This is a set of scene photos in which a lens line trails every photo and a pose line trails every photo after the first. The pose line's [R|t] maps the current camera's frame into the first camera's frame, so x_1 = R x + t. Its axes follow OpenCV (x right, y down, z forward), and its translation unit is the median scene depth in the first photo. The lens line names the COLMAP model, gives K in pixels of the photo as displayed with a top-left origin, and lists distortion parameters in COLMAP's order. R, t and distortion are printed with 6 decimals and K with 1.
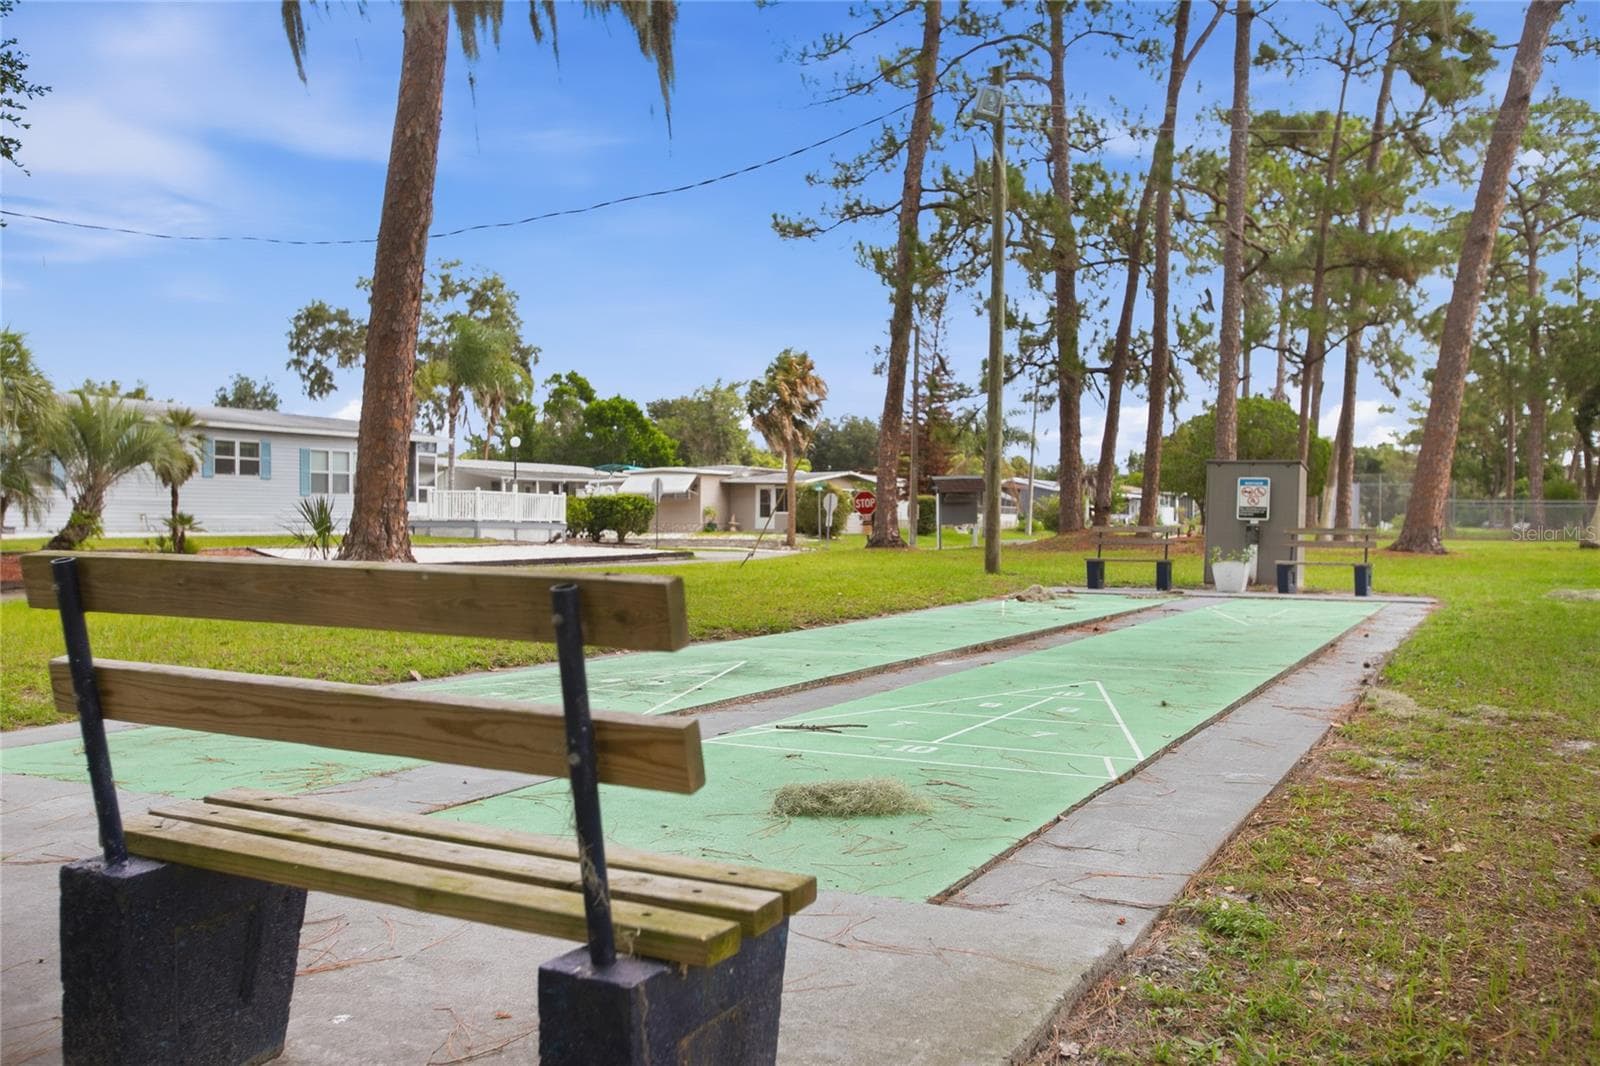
lens RADIAL K [[1263.4, 0, 800.0], [0, 1263.4, 533.0], [0, 0, 1]] dist [-0.000228, -0.000066]
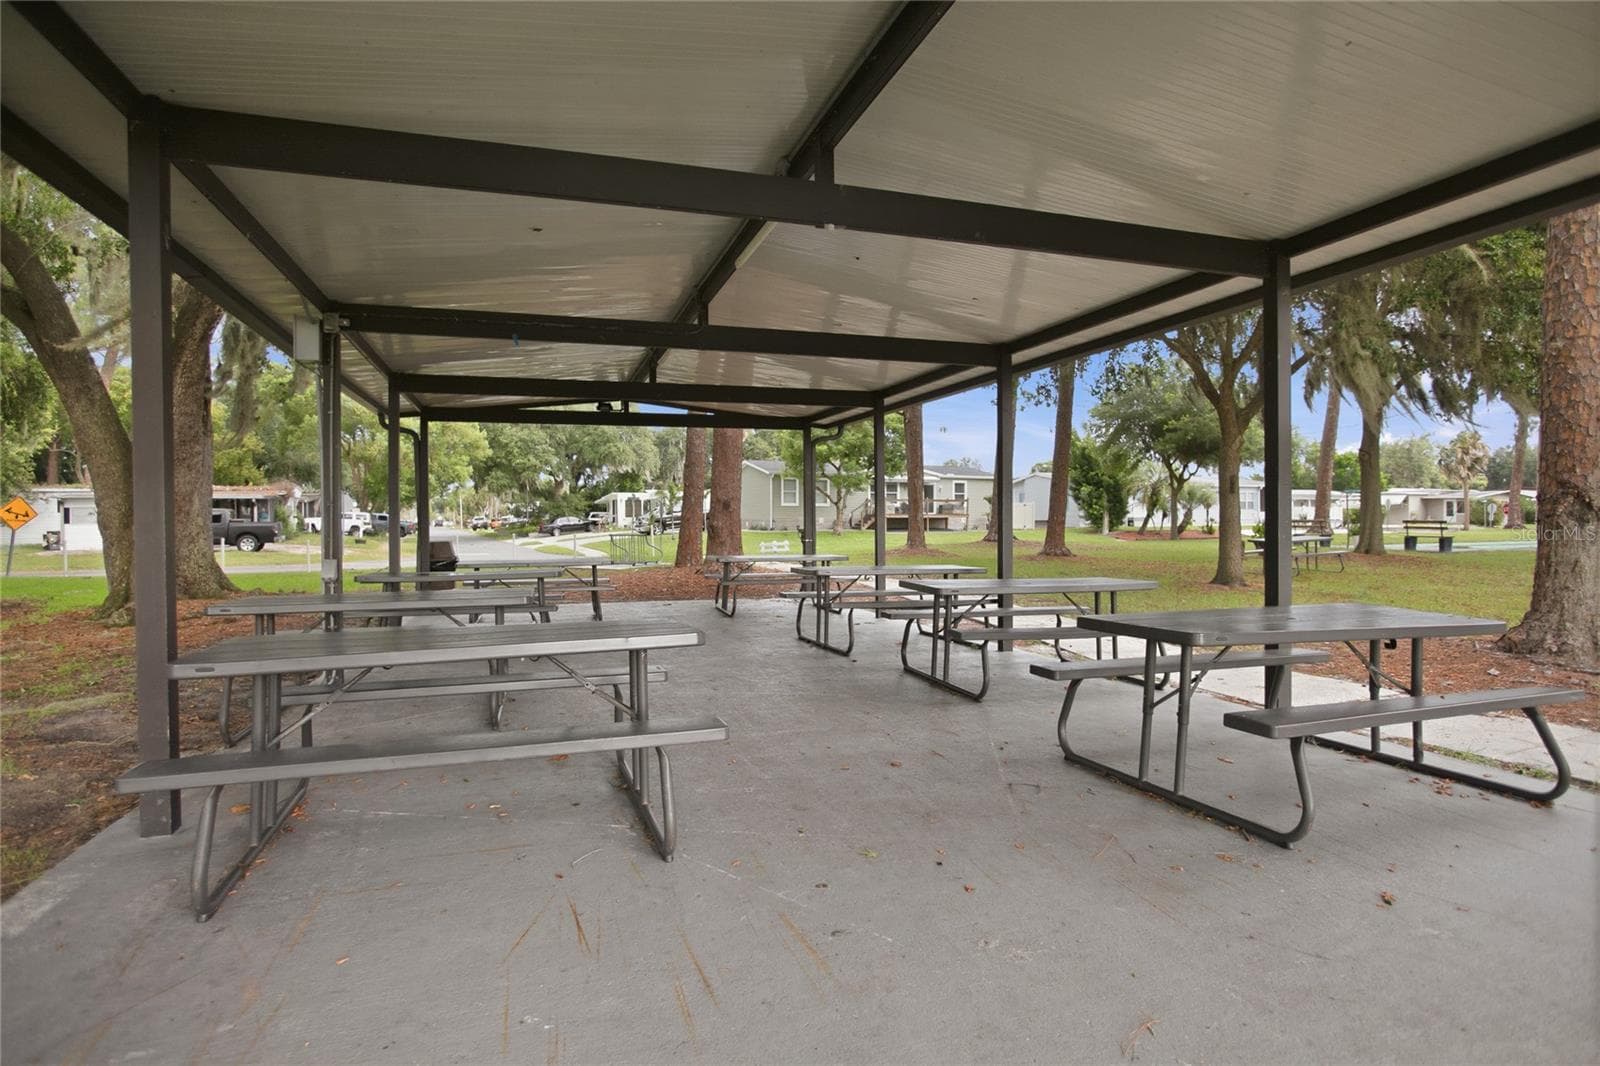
lens RADIAL K [[792.4, 0, 800.0], [0, 792.4, 533.0], [0, 0, 1]] dist [-0.025583, -0.000048]
pose [[0.750517, 0.002171, -0.660848, 0.013629], [0.001780, 0.999984, 0.005307, 0.005350], [0.660849, -0.005159, 0.750501, -0.565357]]
